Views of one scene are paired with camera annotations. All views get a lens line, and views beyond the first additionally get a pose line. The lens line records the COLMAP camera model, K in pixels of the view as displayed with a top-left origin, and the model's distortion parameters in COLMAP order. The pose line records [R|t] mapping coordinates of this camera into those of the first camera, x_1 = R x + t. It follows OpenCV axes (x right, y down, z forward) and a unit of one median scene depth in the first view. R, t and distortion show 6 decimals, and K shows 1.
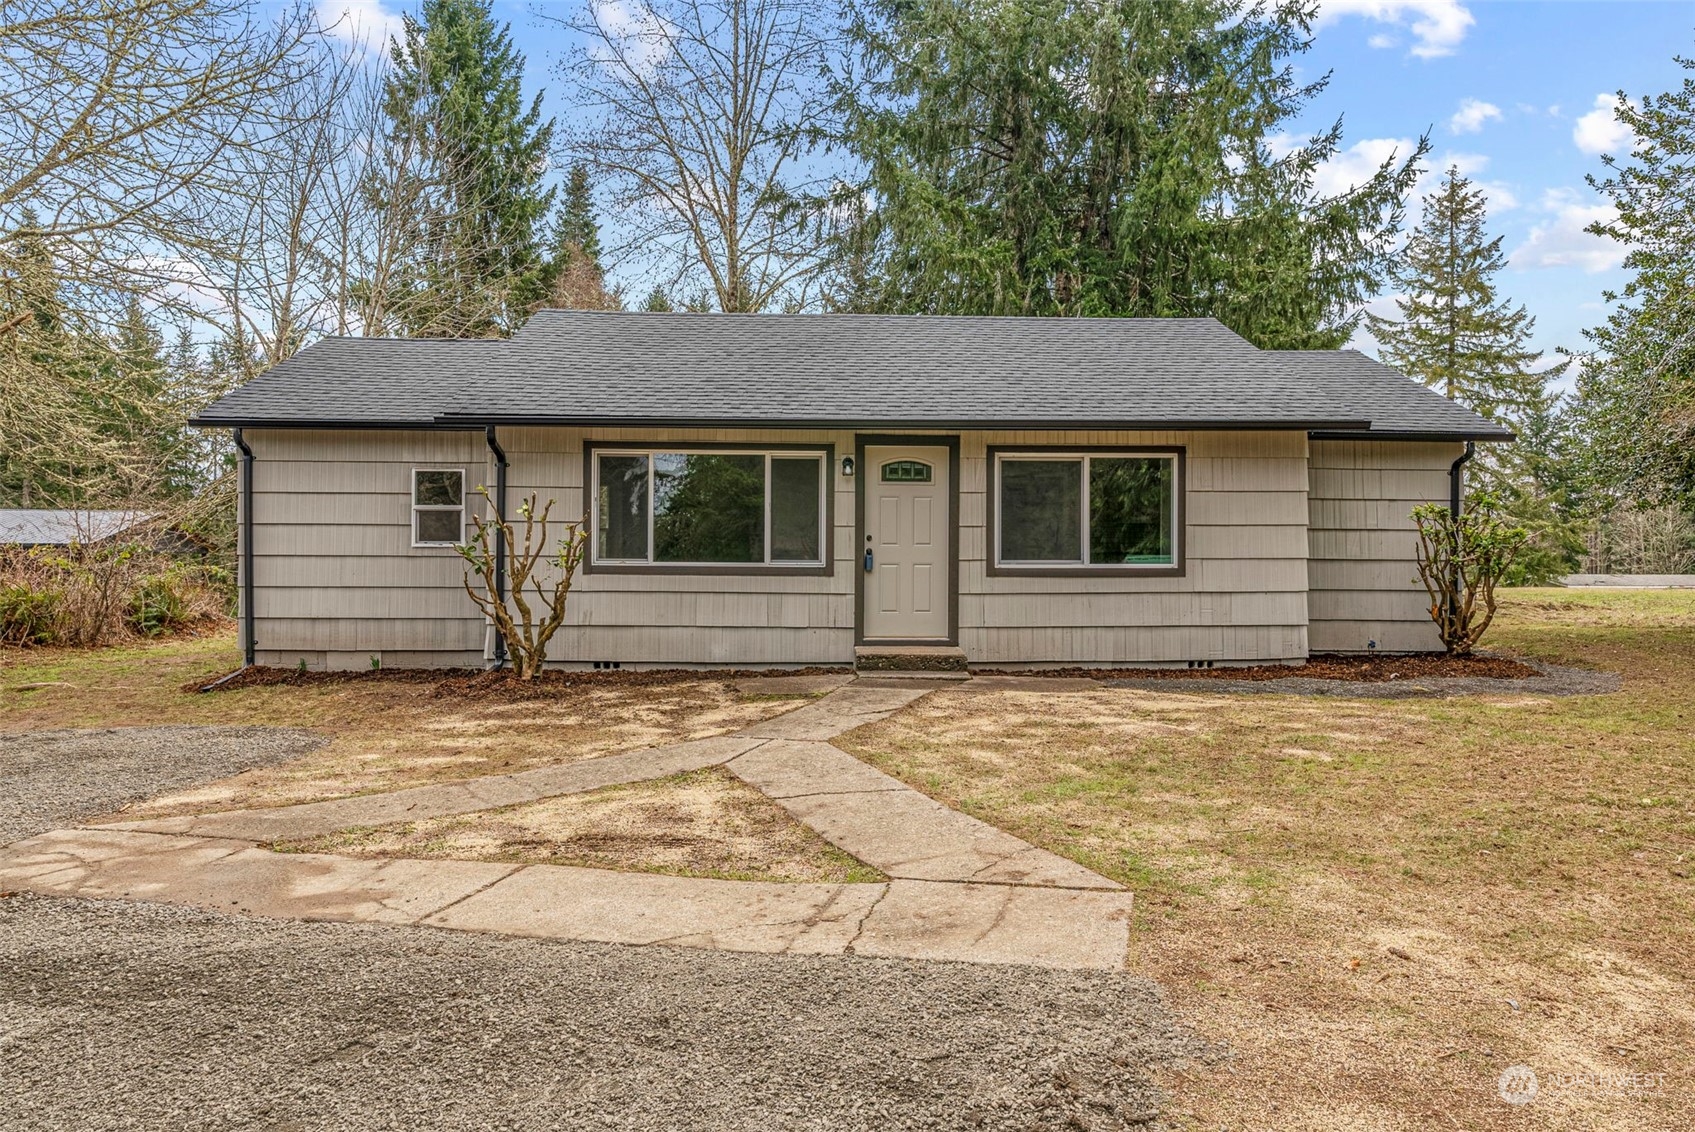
lens RADIAL K [[795.5, 0, 851.9], [0, 795.5, 555.4], [0, 0, 1]] dist [-0.000957, 0.000782]
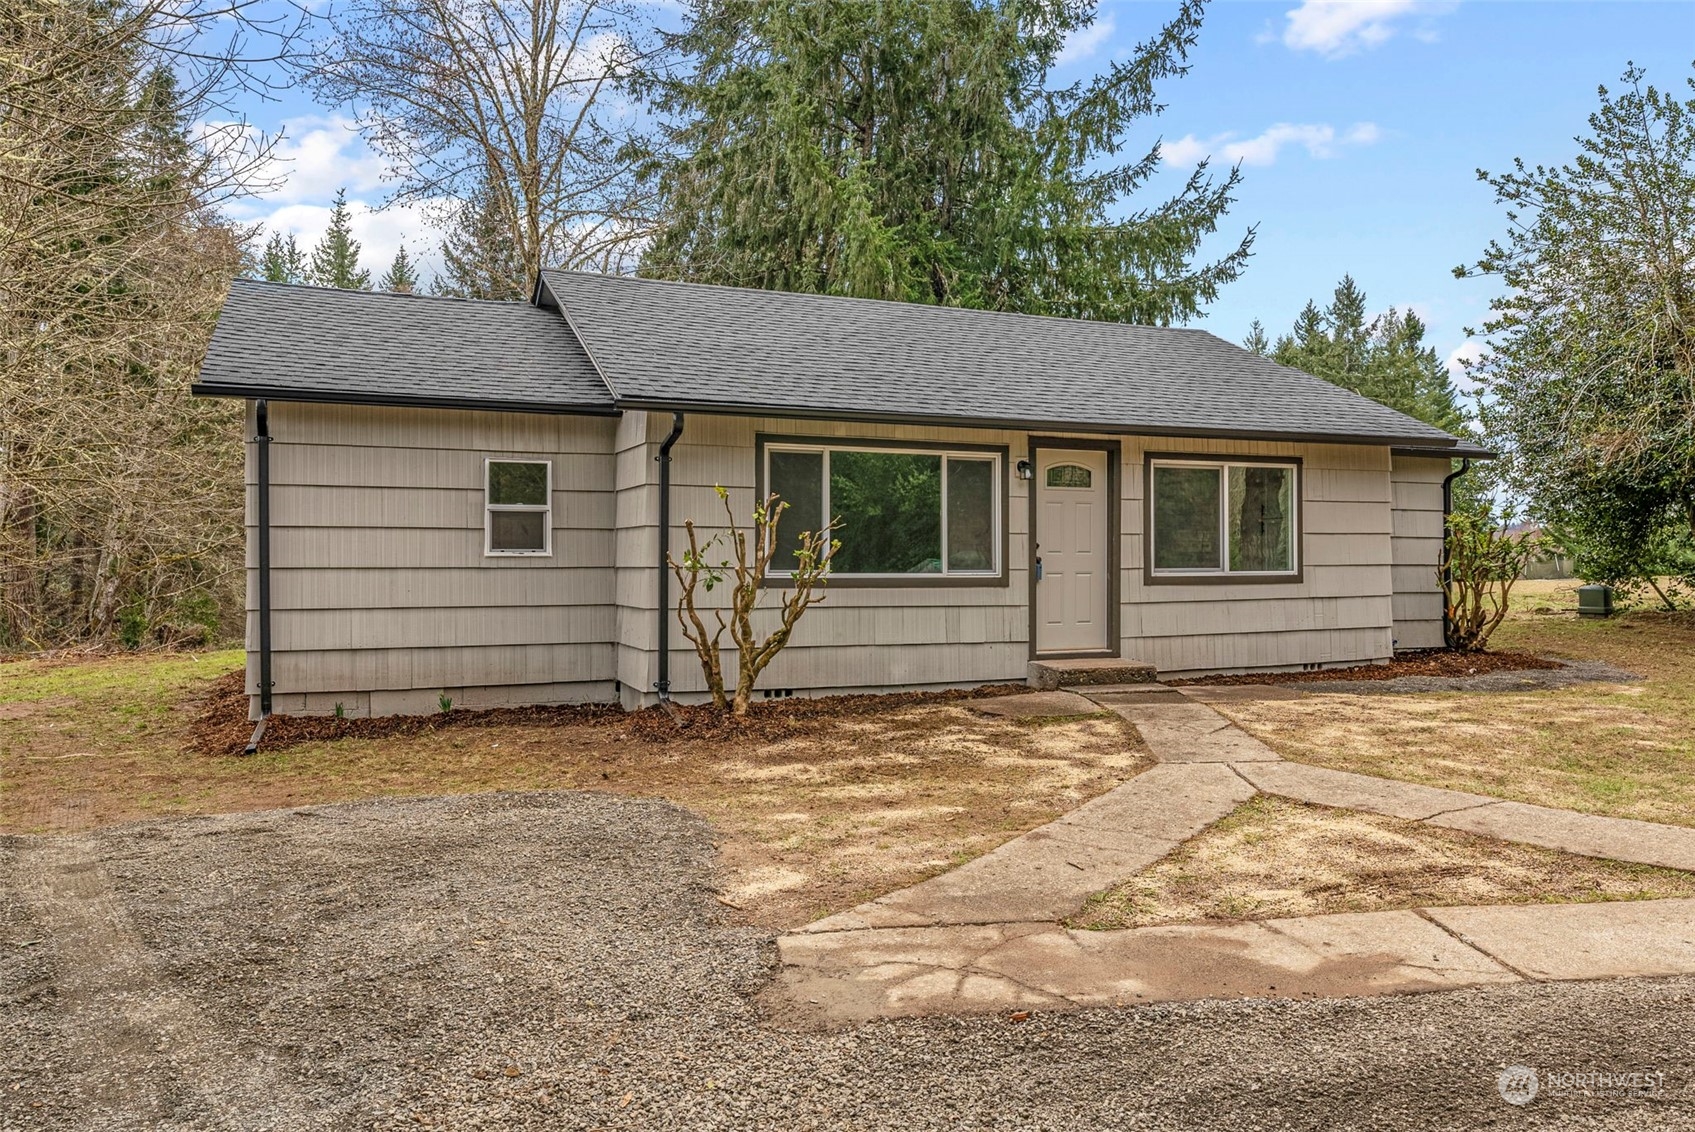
lens RADIAL K [[873.9, 0, 759.1], [0, 873.9, 553.4], [0, 0, 1]] dist [0.000095, -0.000112]
pose [[0.964564, -0.002702, 0.263836, -0.571416], [0.003548, 0.999990, -0.002729, -0.011347], [-0.263826, 0.003568, 0.964564, 0.086464]]
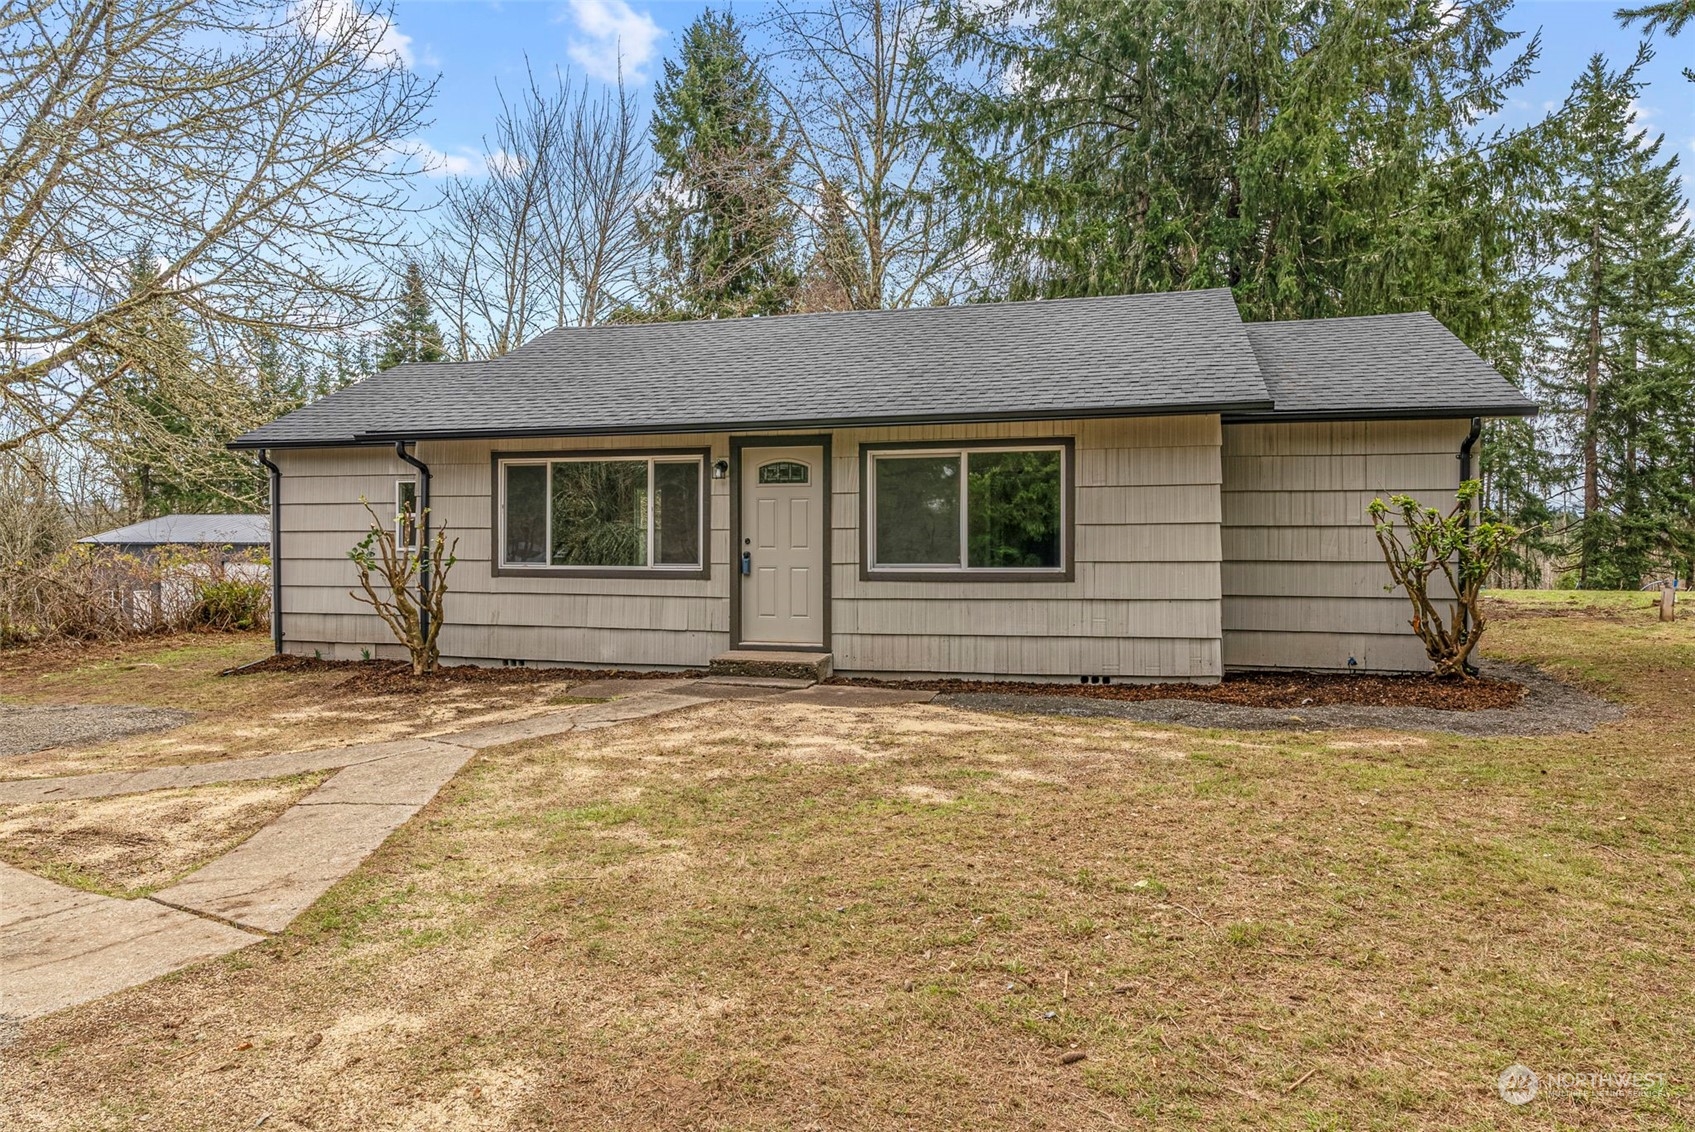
lens RADIAL K [[791.8, 0, 920.4], [0, 791.8, 554.8], [0, 0, 1]] dist [0.000369, 0.000451]
pose [[0.974845, -0.002298, -0.222870, 0.451704], [0.003624, 0.999978, 0.005544, -0.009687], [0.222853, -0.006213, 0.974832, 0.089184]]
